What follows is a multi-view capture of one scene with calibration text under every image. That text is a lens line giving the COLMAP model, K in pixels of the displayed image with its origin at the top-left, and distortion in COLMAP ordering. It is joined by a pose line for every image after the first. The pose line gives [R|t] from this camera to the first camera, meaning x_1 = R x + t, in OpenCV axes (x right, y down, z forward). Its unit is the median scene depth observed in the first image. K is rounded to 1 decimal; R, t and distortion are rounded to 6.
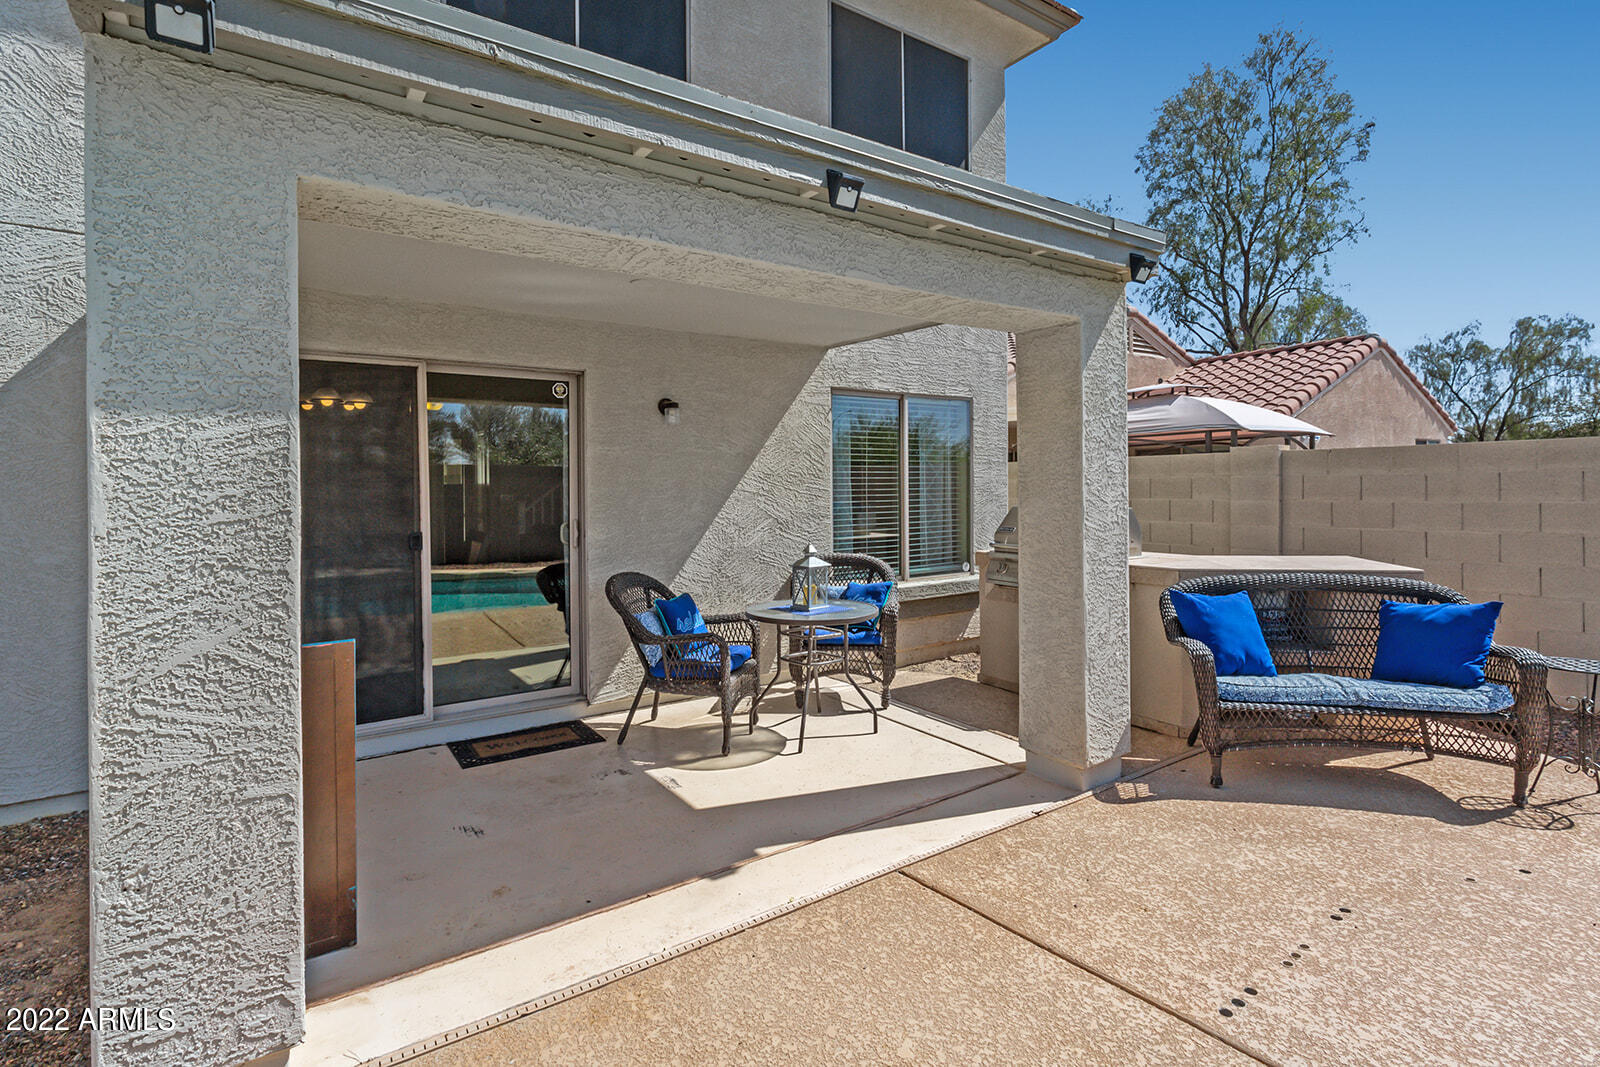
lens RADIAL K [[778.1, 0, 799.8], [0, 778.1, 497.9], [0, 0, 1]] dist [0.001721, 0.000337]
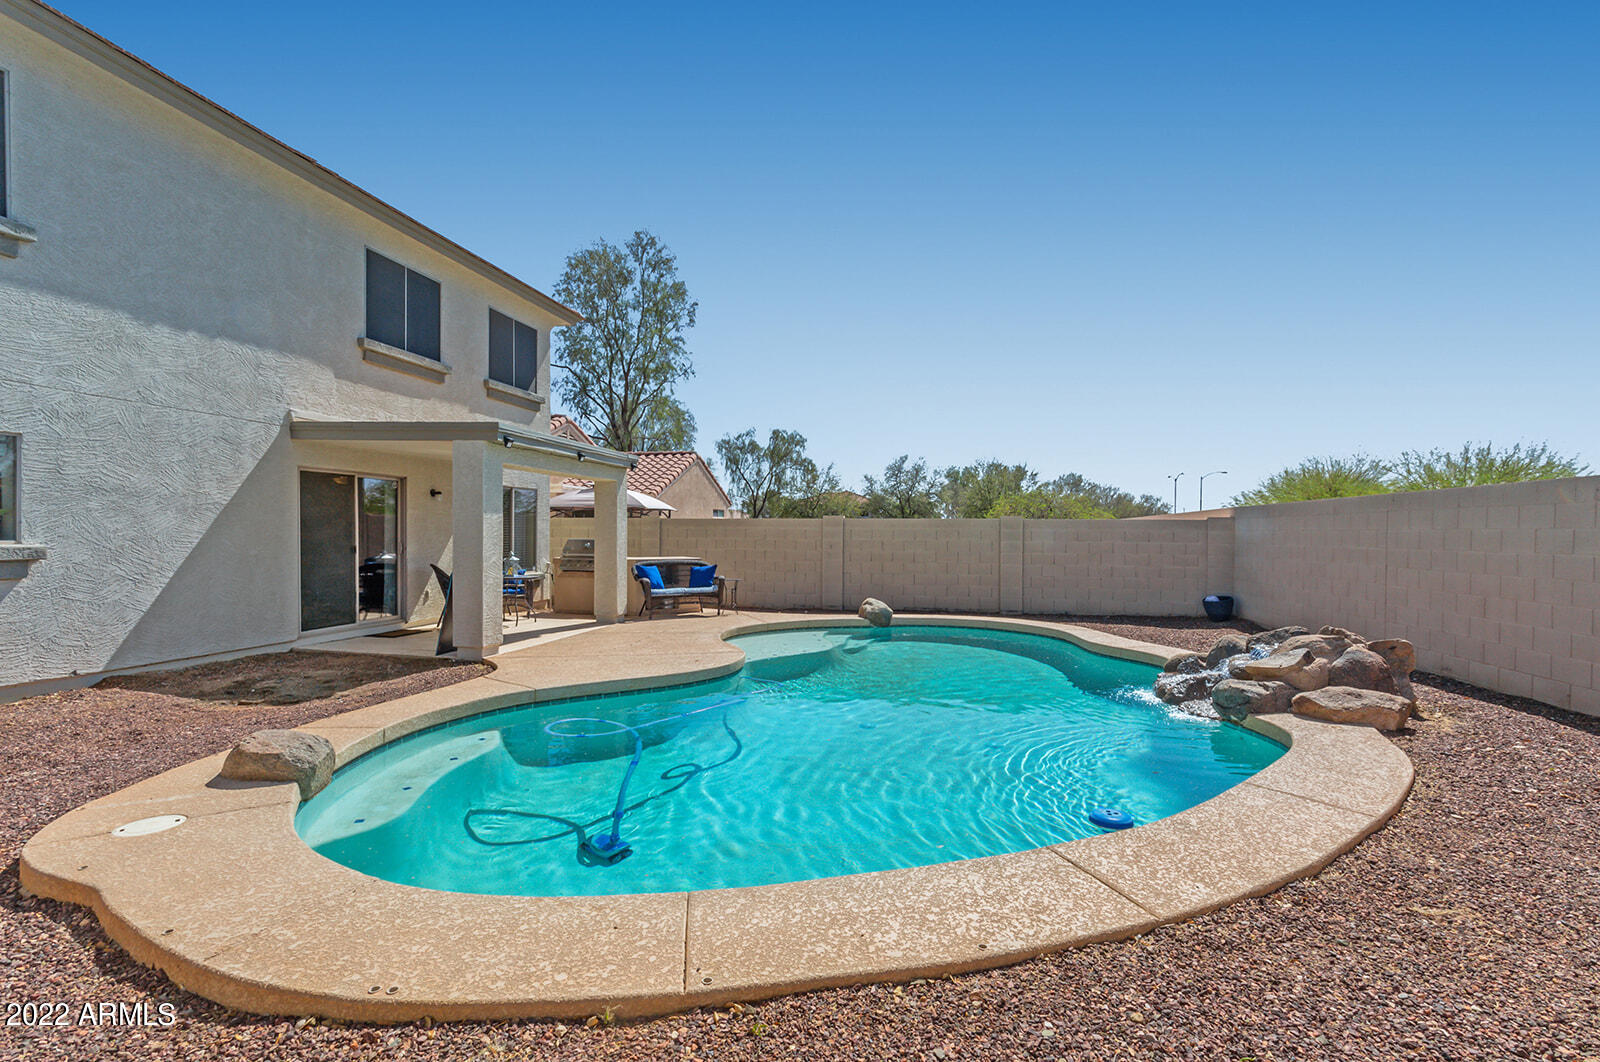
lens RADIAL K [[756.5, 0, 806.1], [0, 756.5, 534.0], [0, 0, 1]] dist [0.003378, 0.000804]
pose [[0.713954, 0.015089, 0.700030, -0.172441], [-0.005564, 0.999858, -0.015876, 0.005595], [-0.700170, 0.007440, 0.713937, -0.244025]]
